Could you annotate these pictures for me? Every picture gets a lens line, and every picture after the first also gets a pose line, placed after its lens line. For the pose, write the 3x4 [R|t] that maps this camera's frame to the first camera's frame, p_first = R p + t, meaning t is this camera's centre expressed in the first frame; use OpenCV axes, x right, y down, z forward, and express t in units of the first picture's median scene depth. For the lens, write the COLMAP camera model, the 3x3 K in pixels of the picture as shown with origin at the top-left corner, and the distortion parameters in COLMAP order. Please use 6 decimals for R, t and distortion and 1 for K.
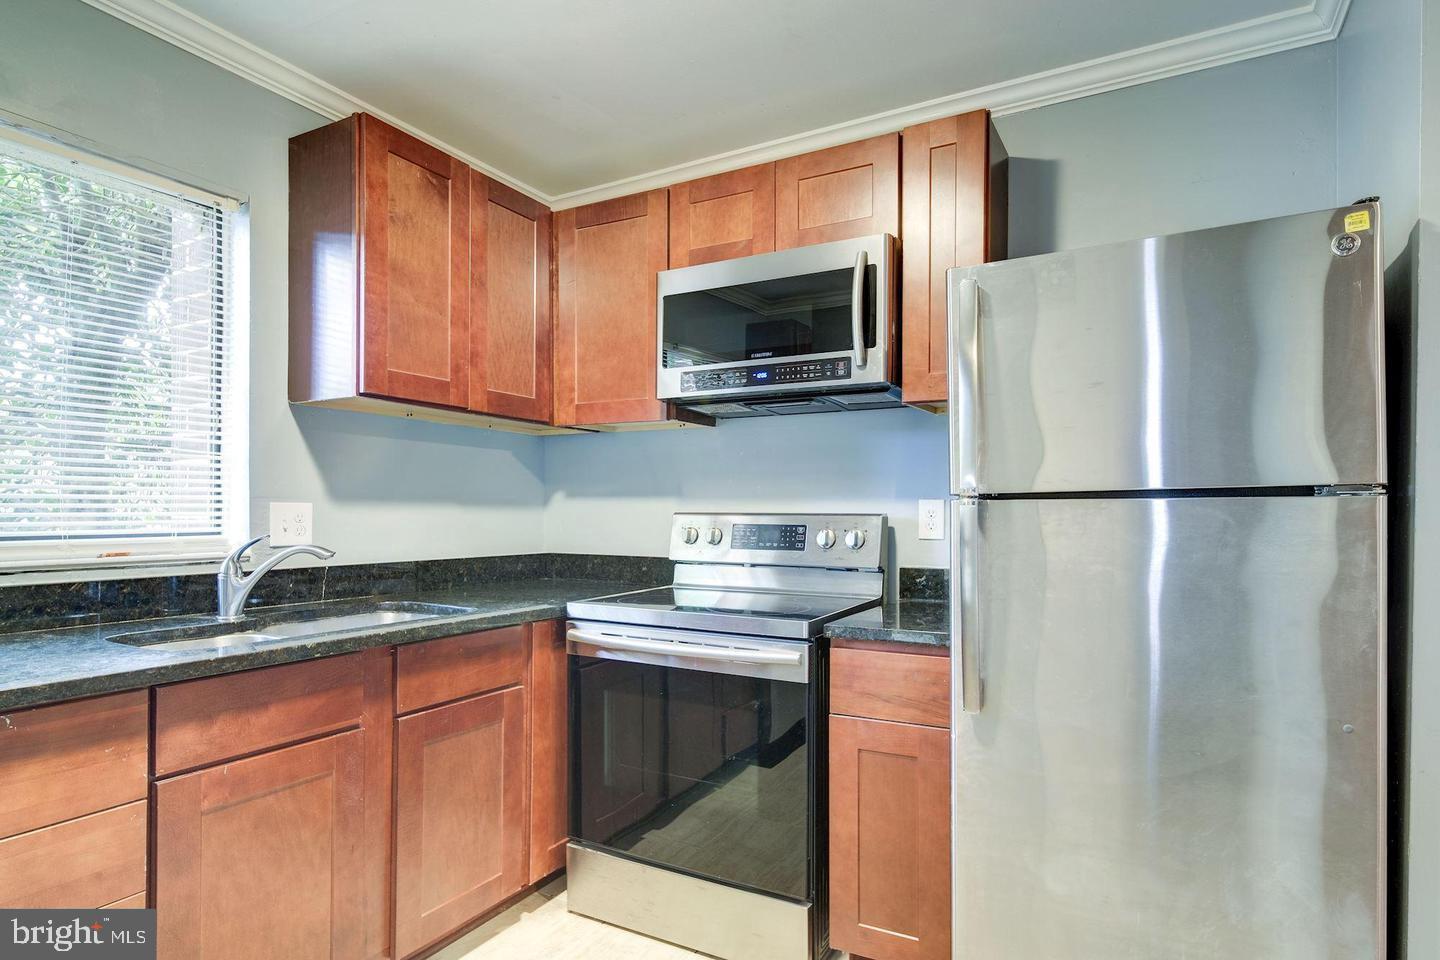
lens RADIAL K [[767.4, 0, 760.4], [0, 767.4, 510.2], [0, 0, 1]] dist [0.000051, 0.000144]
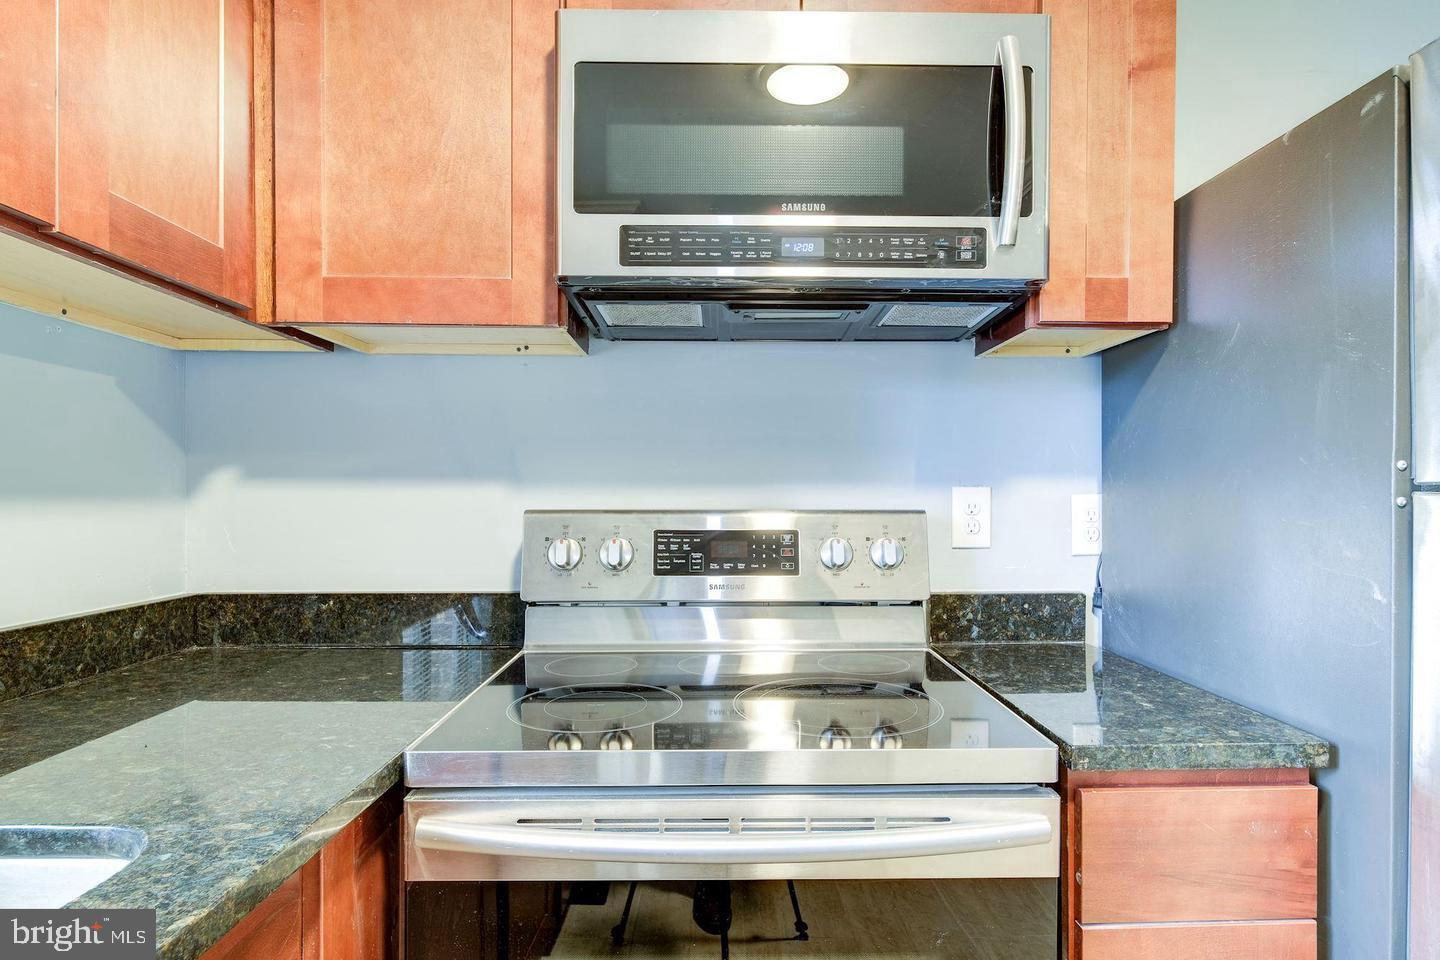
lens RADIAL K [[769.5, 0, 741.0], [0, 769.5, 494.4], [0, 0, 1]] dist [-0.001926, 0.000314]
pose [[0.882244, -0.004068, 0.470774, -0.286212], [0.002484, 0.999989, 0.003987, -0.011667], [-0.470785, -0.002348, 0.882245, 0.575564]]
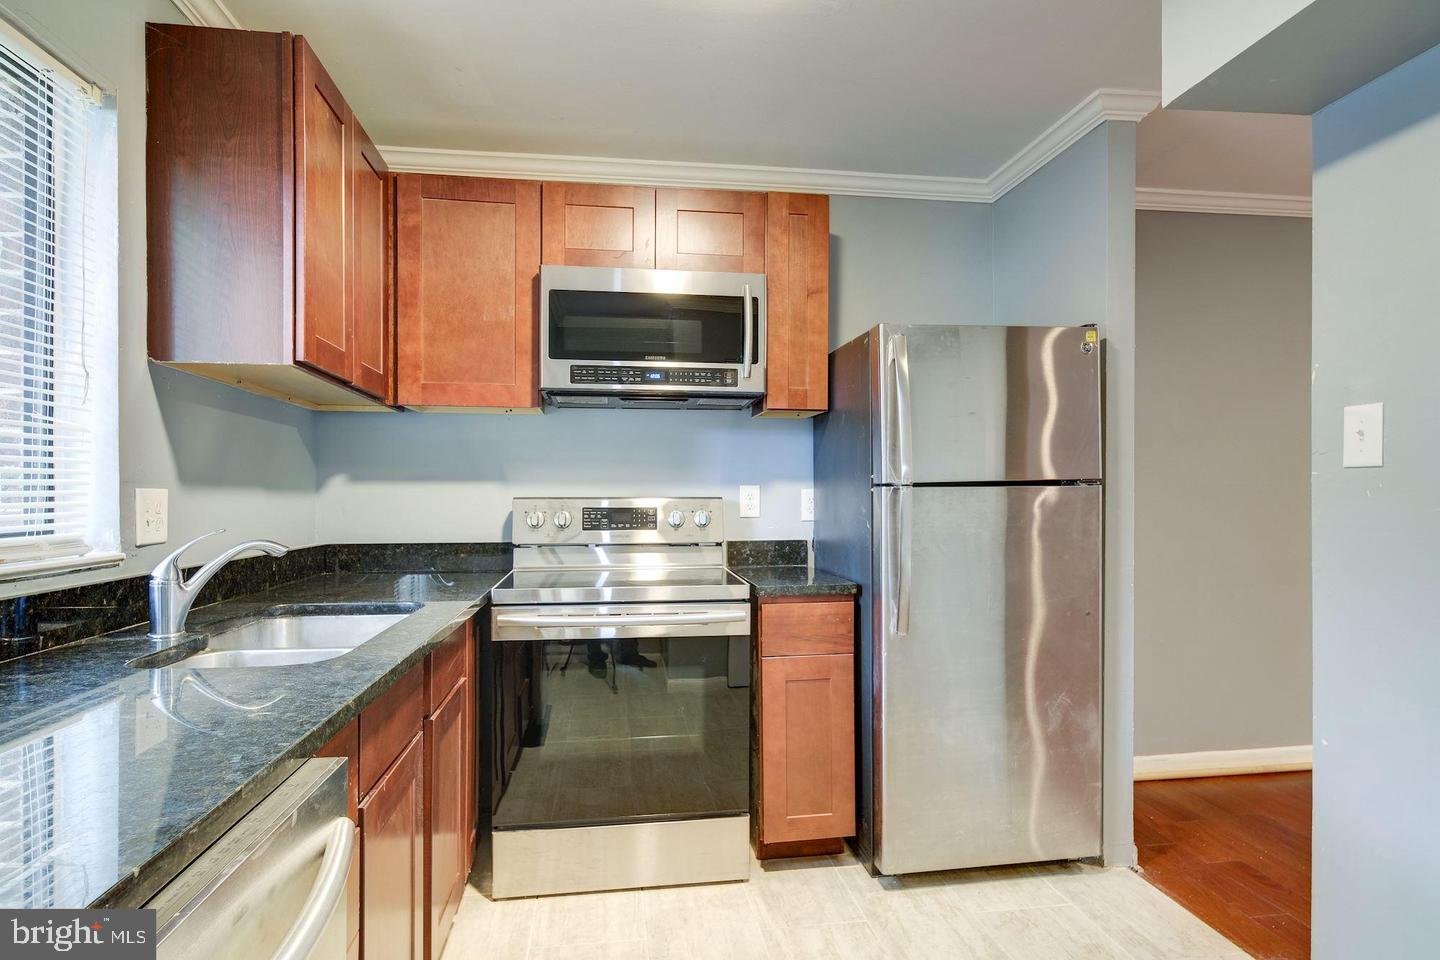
lens RADIAL K [[756.2, 0, 742.1], [0, 756.2, 492.7], [0, 0, 1]] dist [-0.001663, -0.000103]
pose [[0.805214, -0.004573, 0.592967, -0.572738], [0.003624, 0.999990, 0.002790, -0.005836], [-0.592974, -0.000097, 0.805222, 0.022621]]
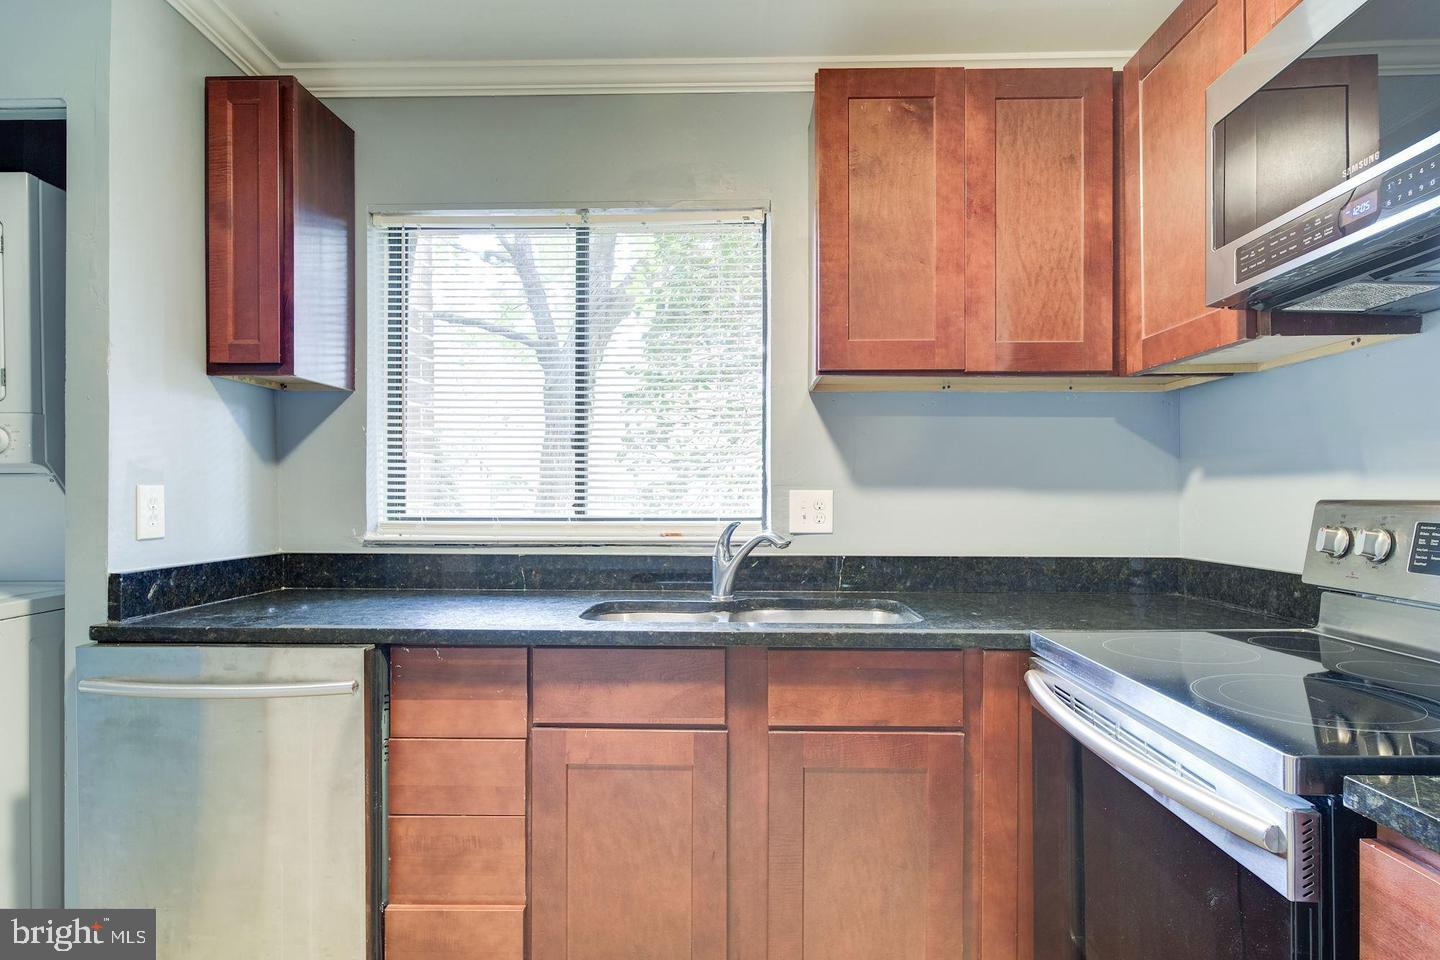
lens RADIAL K [[787.5, 0, 748.4], [0, 787.5, 493.4], [0, 0, 1]] dist [0.000570, 0.000441]
pose [[0.443967, -0.007569, -0.896011, 0.272504], [0.002739, 0.999971, -0.007090, 0.001851], [0.896039, 0.000694, 0.443975, 0.459396]]
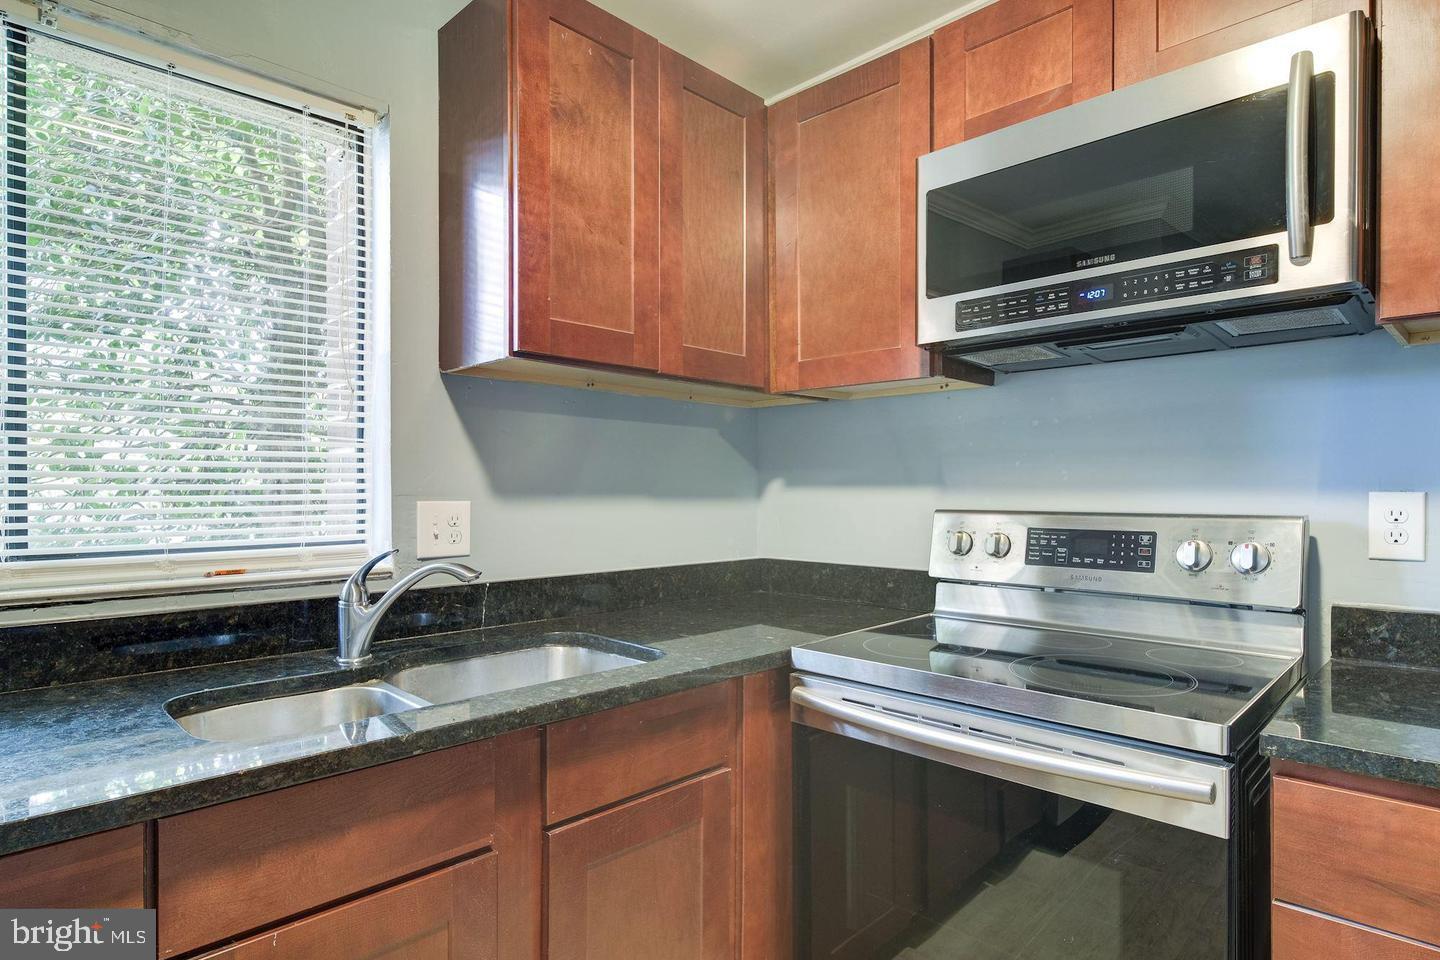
lens RADIAL K [[787.5, 0, 748.4], [0, 787.5, 493.4], [0, 0, 1]] dist [0.000570, 0.000441]
pose [[0.959194, -0.003190, -0.282731, -0.089889], [0.004716, 0.999978, 0.004717, -0.019614], [0.282710, -0.005858, 0.959188, 0.318274]]
